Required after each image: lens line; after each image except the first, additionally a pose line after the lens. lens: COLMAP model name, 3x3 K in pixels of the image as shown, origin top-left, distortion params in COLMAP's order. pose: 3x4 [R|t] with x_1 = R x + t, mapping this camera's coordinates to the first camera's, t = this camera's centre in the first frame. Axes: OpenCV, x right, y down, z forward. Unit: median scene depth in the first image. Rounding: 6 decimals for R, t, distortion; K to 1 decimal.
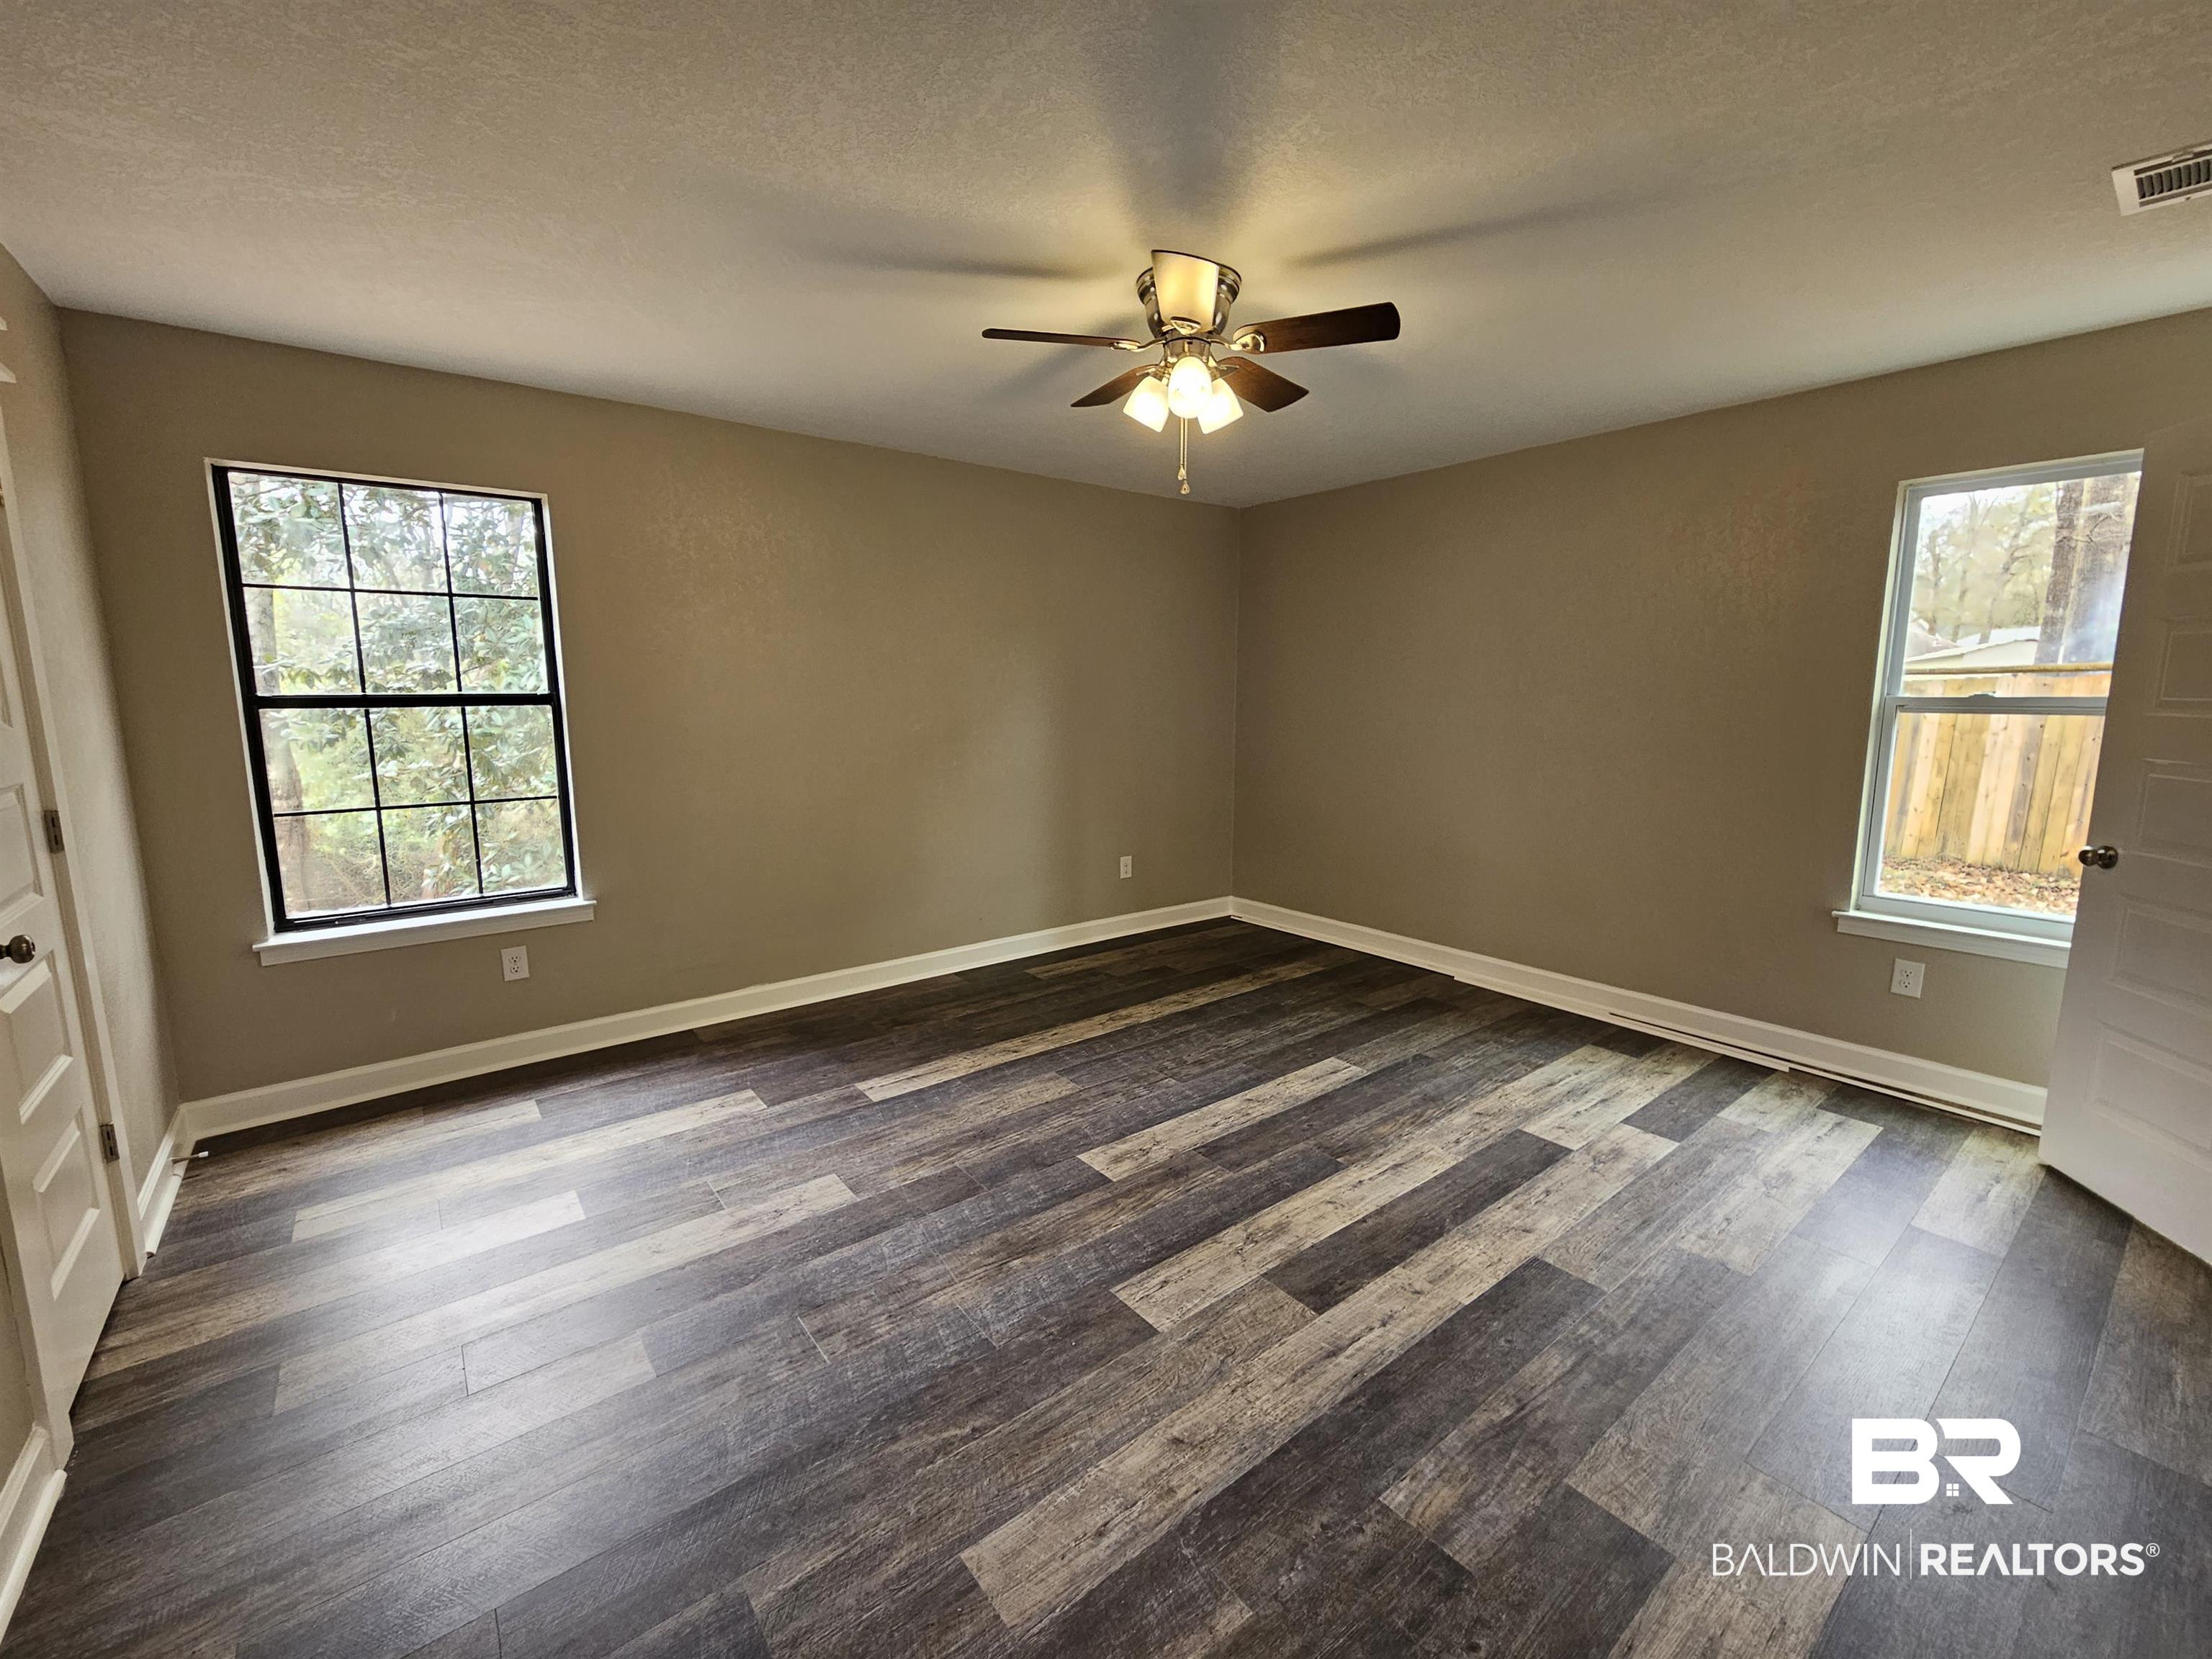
lens RADIAL K [[912.4, 0, 1094.1], [0, 912.4, 832.6], [0, 0, 1]] dist [-0.001788, 0.000187]
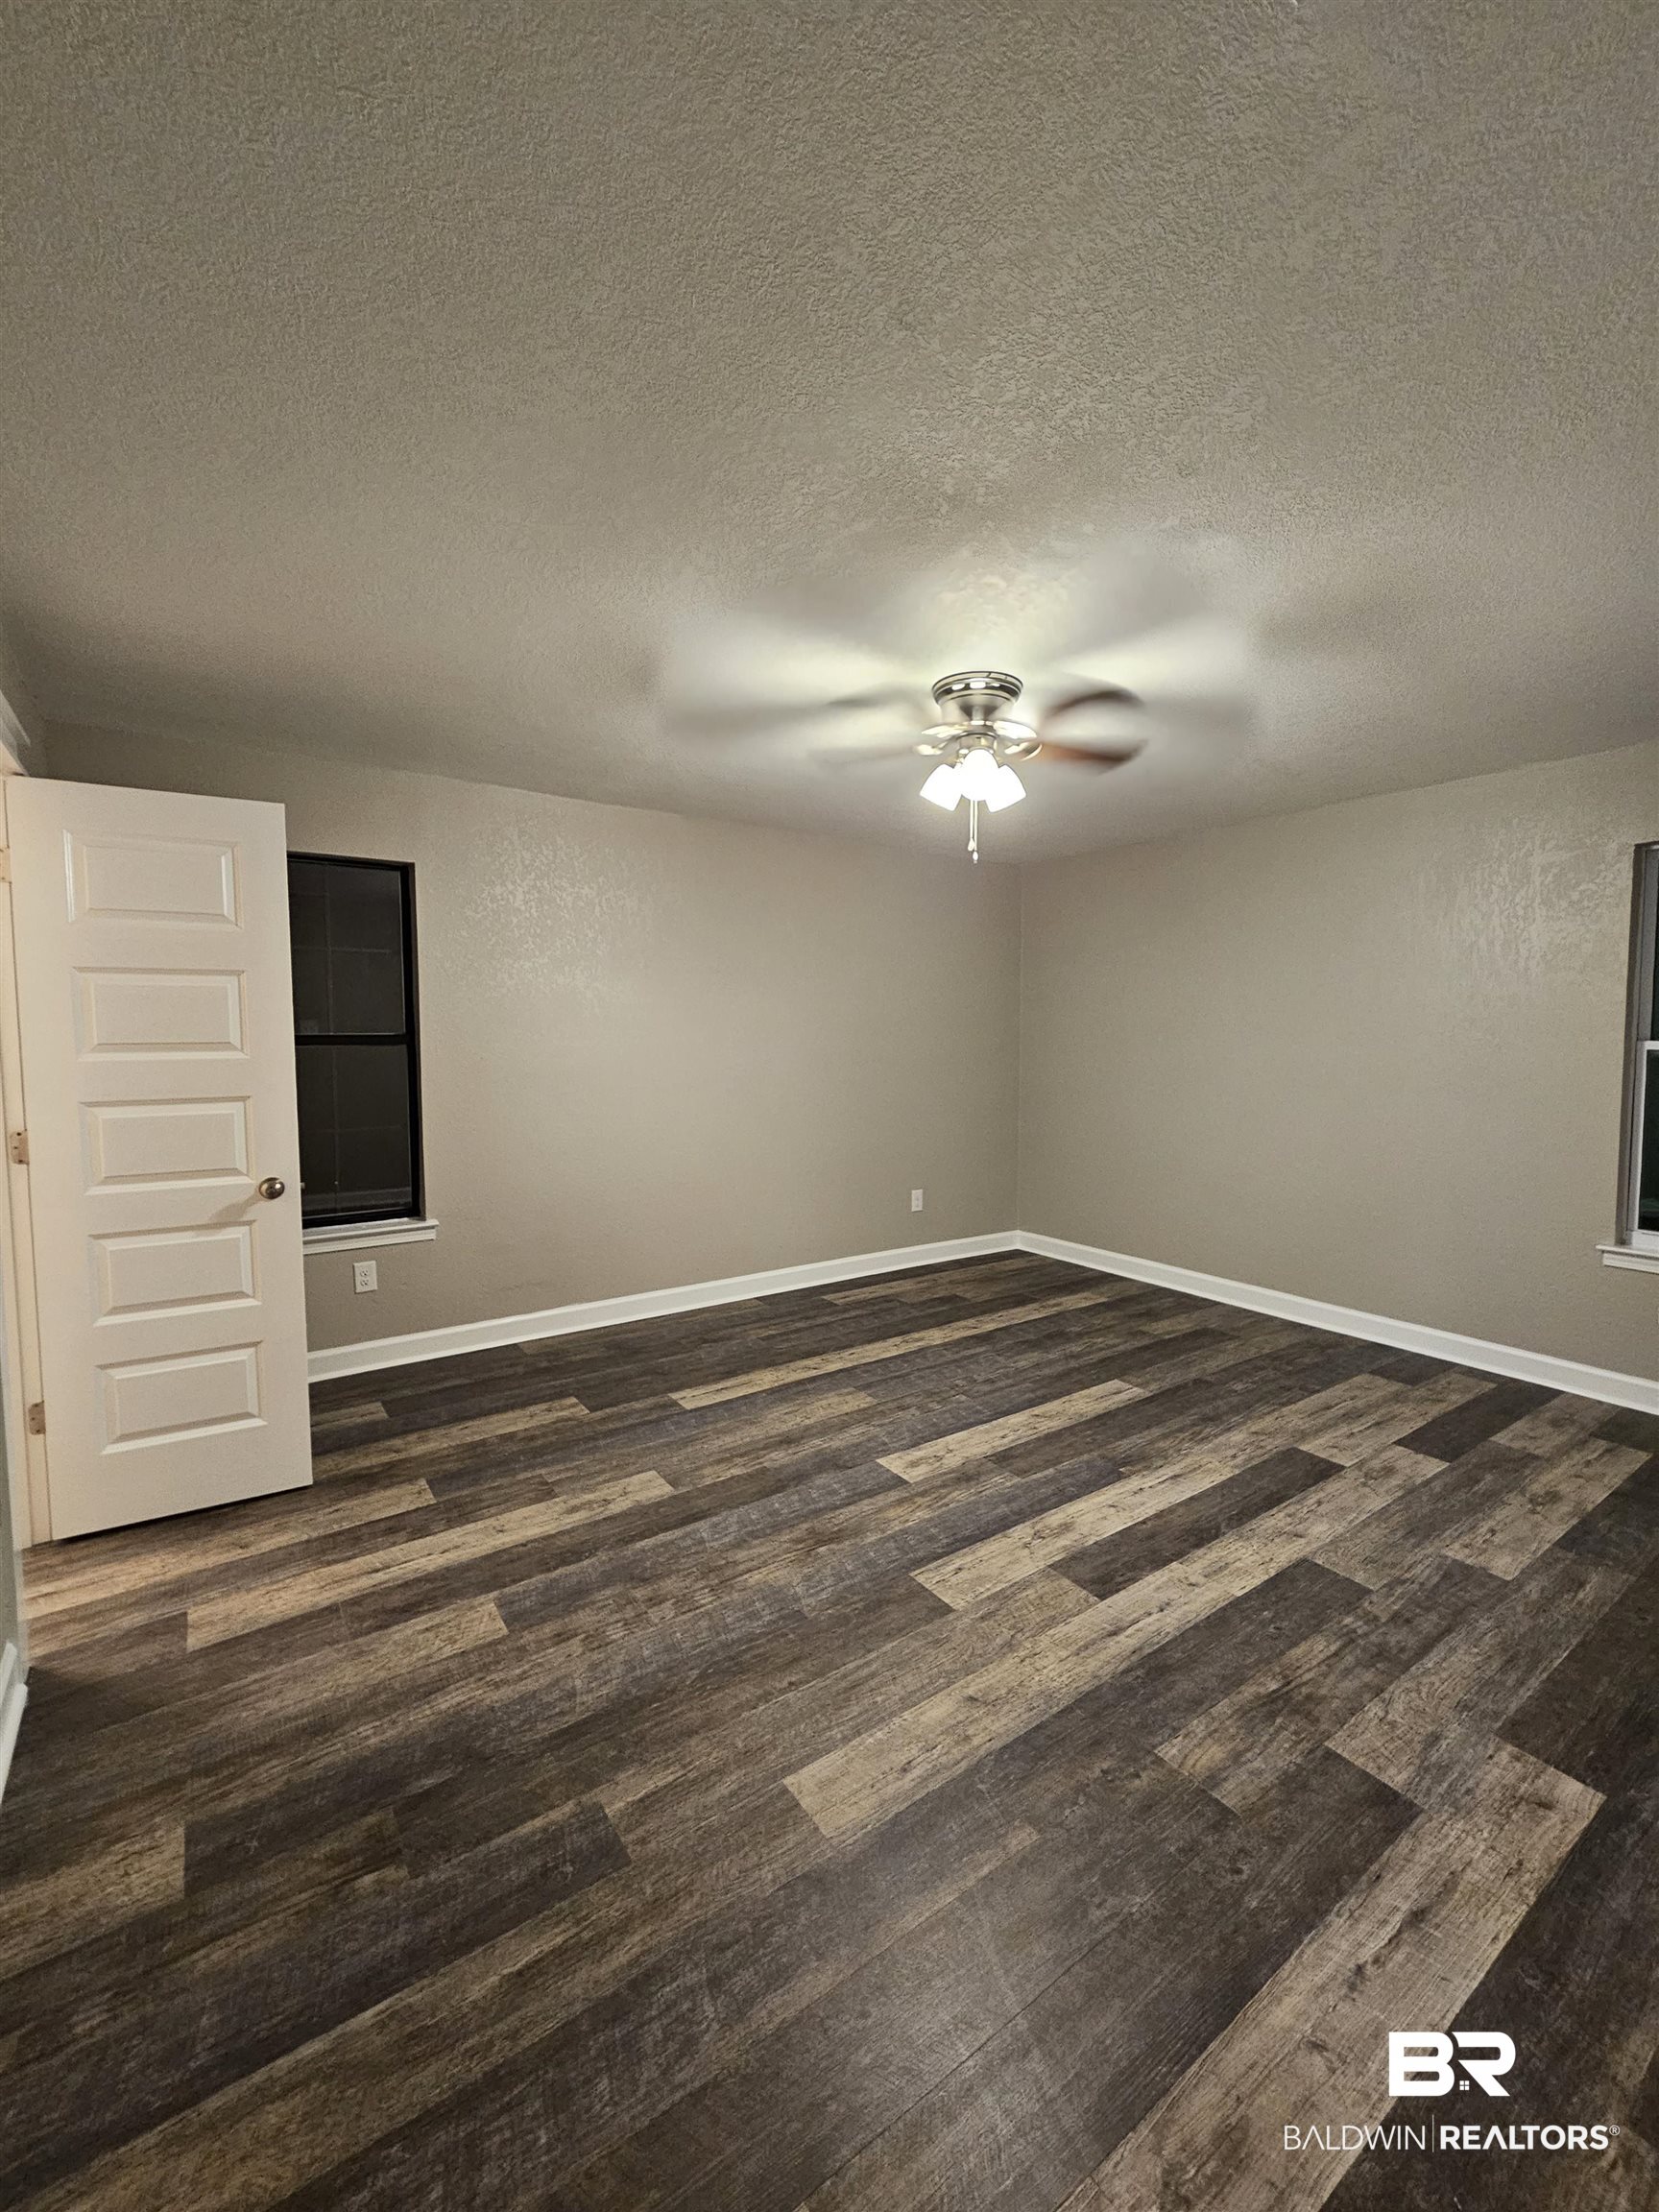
lens RADIAL K [[912.4, 0, 838.6], [0, 912.4, 1105.2], [0, 0, 1]] dist [-0.001788, 0.000187]
pose [[0.998985, 0.006873, -0.044510, -0.017528], [-0.010233, 0.997079, -0.075689, 0.017364], [0.043859, 0.076068, 0.996138, -0.111997]]
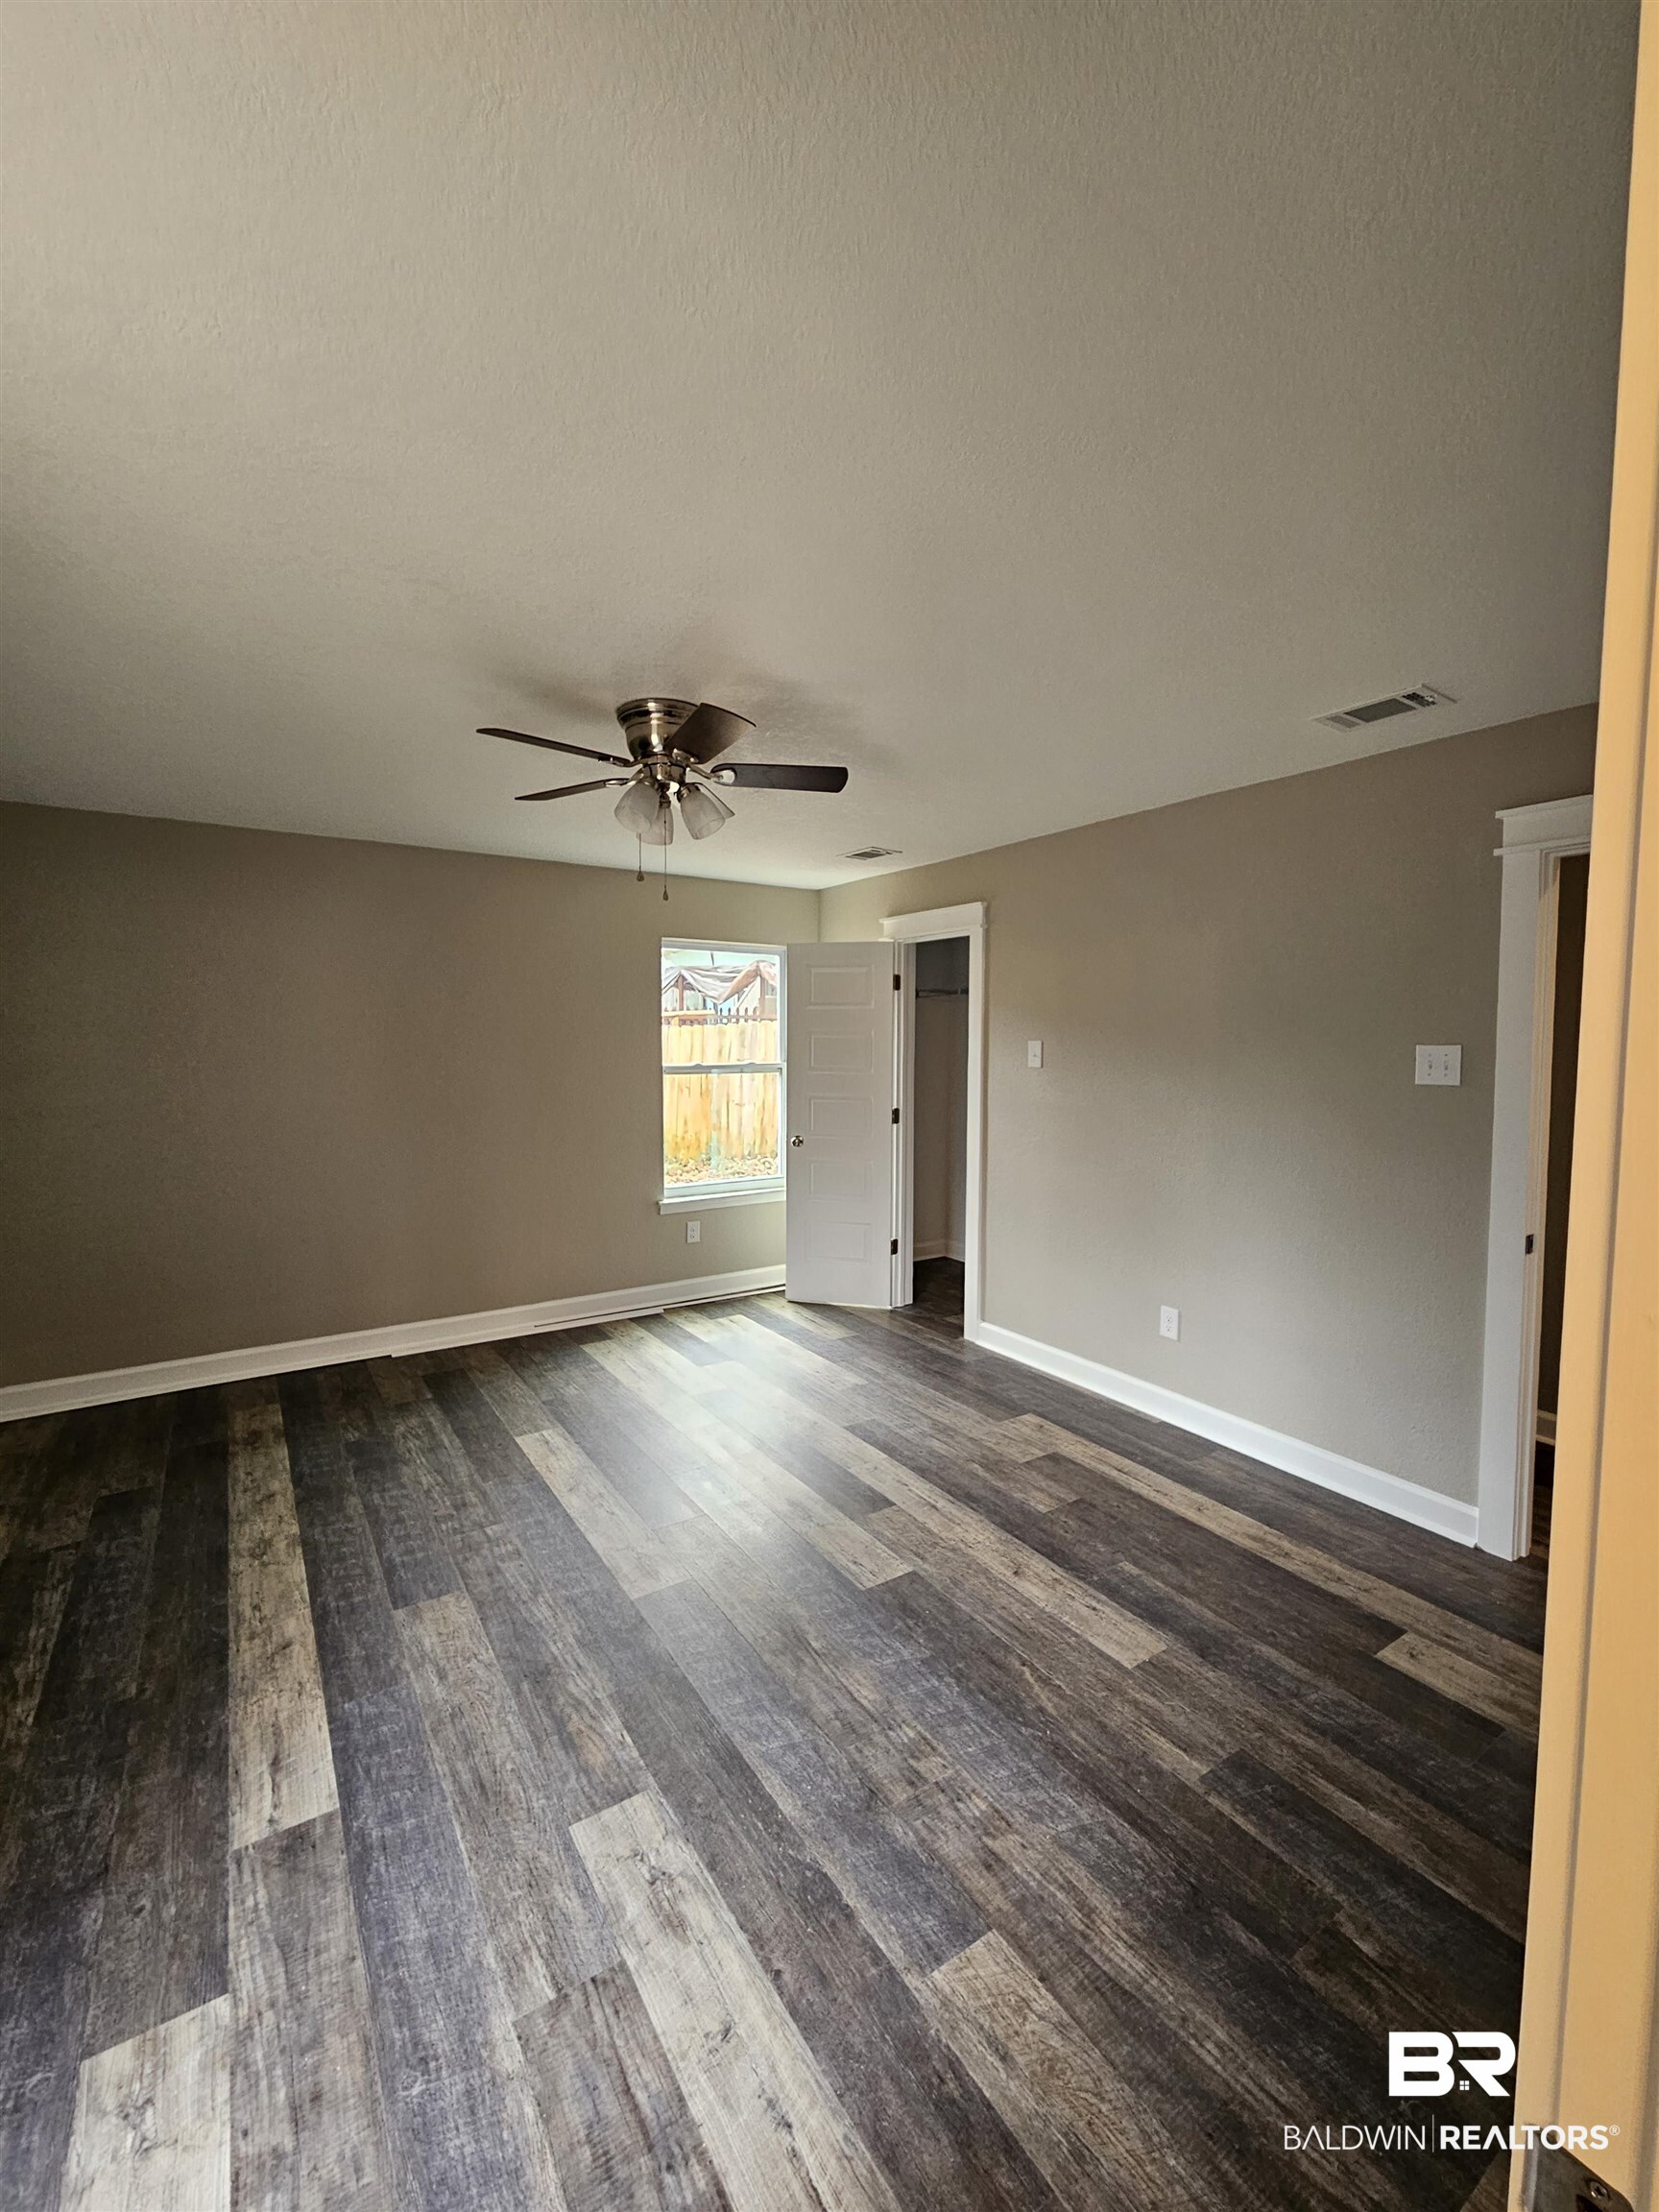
lens RADIAL K [[912.4, 0, 840.0], [0, 912.4, 1143.4], [0, 0, 1]] dist [-0.001788, 0.000187]
pose [[0.070547, -0.109125, 0.991522, -0.854841], [0.153983, 0.983275, 0.097261, -0.142521], [-0.985552, 0.145816, 0.086170, 0.667135]]
